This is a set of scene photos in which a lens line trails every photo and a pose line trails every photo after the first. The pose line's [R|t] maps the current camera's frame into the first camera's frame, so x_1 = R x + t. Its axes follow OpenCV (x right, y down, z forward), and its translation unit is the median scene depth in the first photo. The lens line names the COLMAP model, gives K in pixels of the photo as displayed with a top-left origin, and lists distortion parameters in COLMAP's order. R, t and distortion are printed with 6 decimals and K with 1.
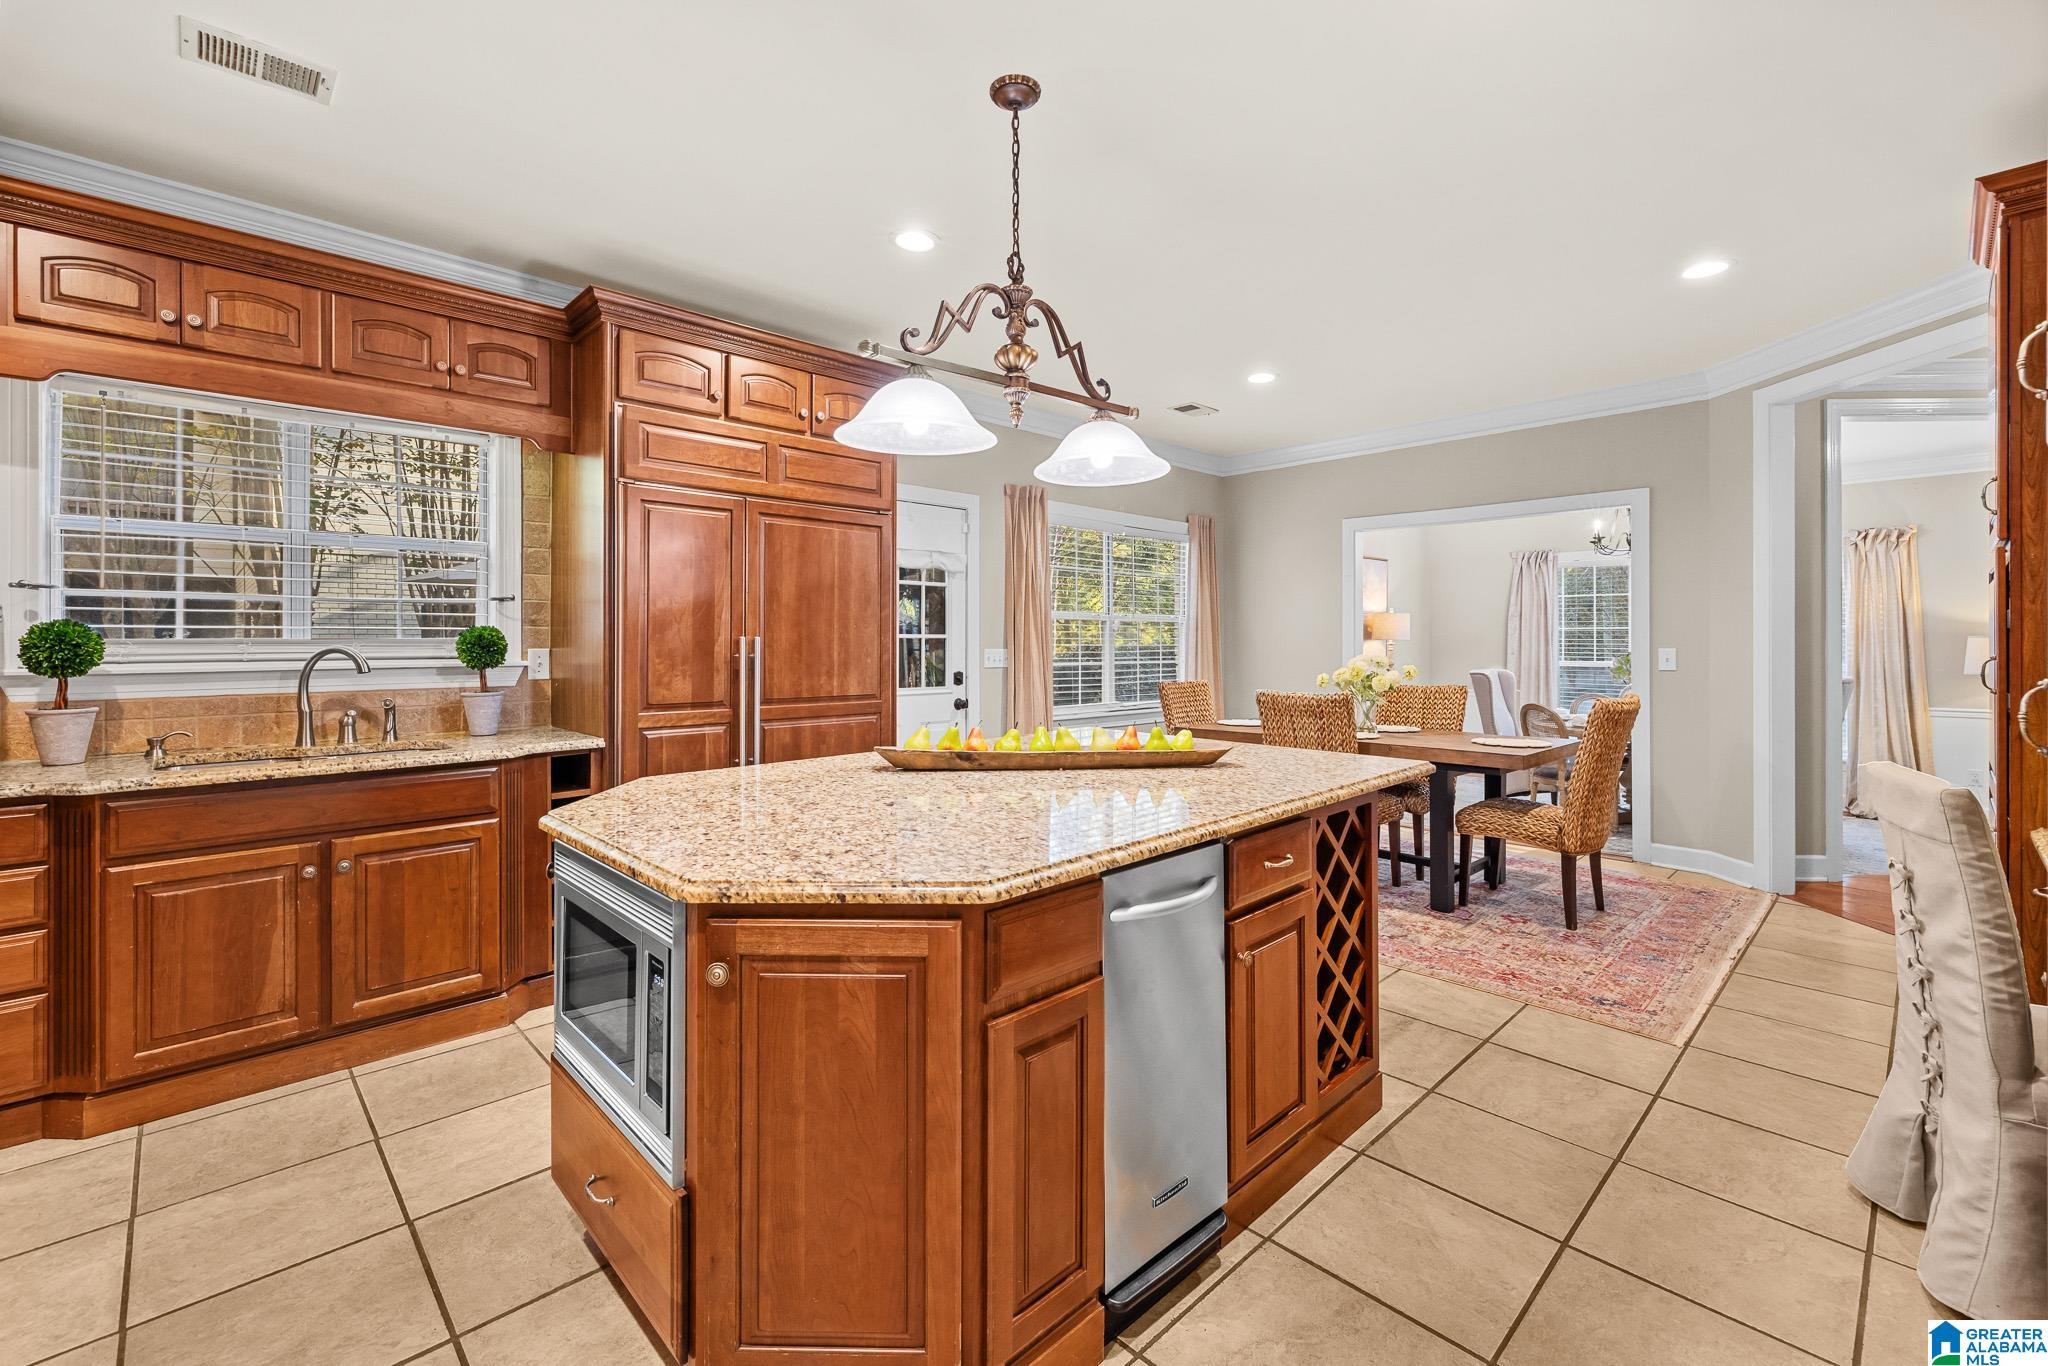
lens RADIAL K [[871.0, 0, 1014.0], [0, 871.0, 641.8], [0, 0, 1]] dist [-0.000004, -0.000081]
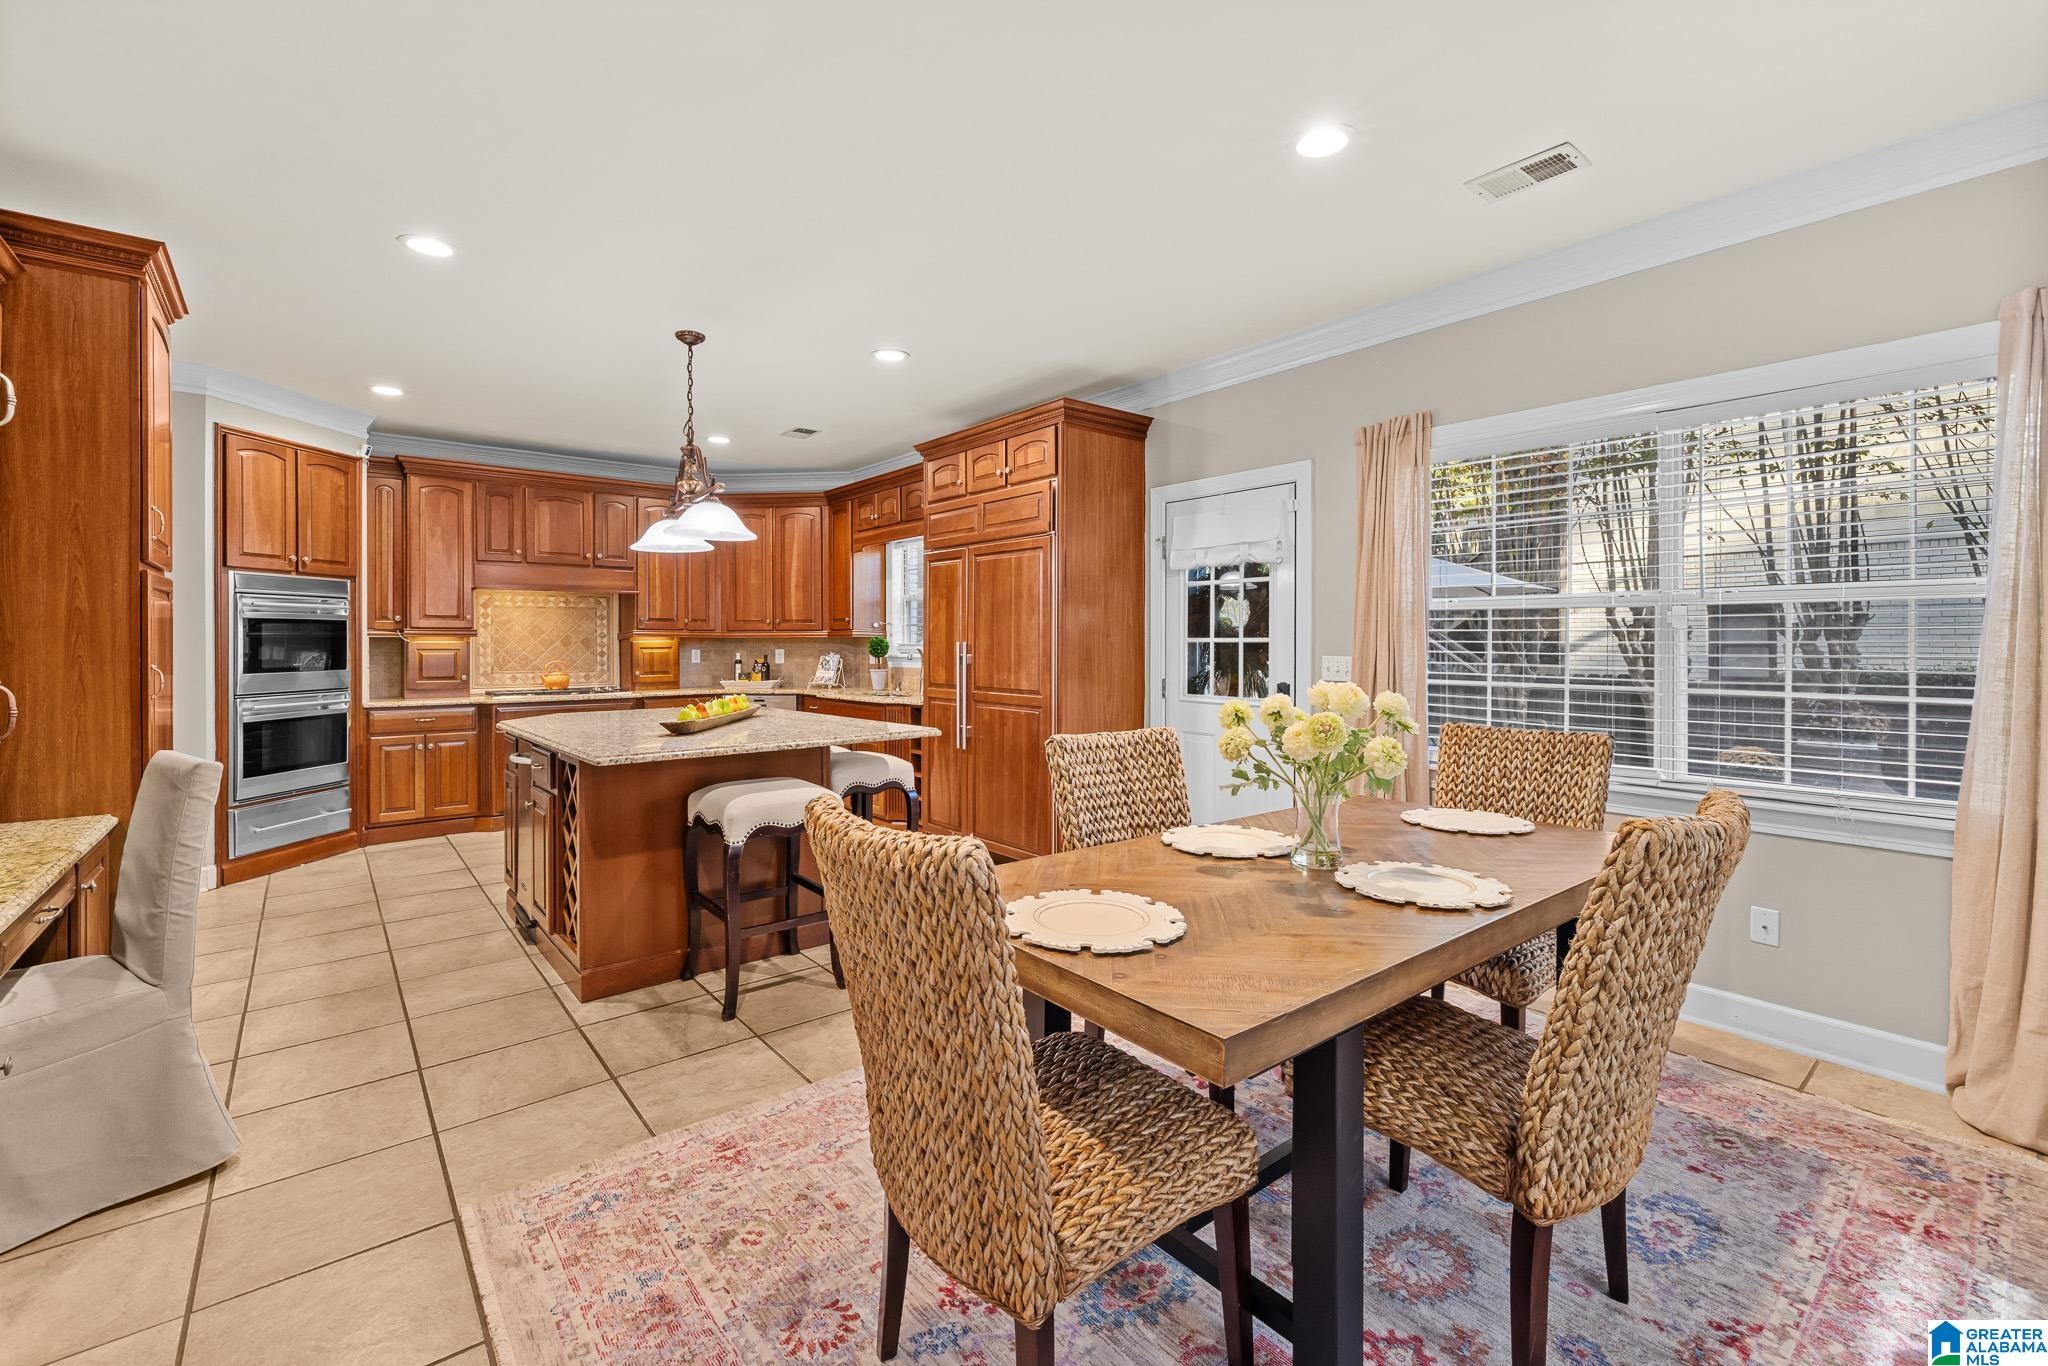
lens RADIAL K [[871.0, 0, 1014.0], [0, 871.0, 641.8], [0, 0, 1]] dist [-0.000004, -0.000081]
pose [[-0.077757, 0.001545, -0.996971, 1.328469], [0.001723, 0.999998, 0.001415, -0.010408], [0.996971, -0.001608, -0.077760, 1.384925]]
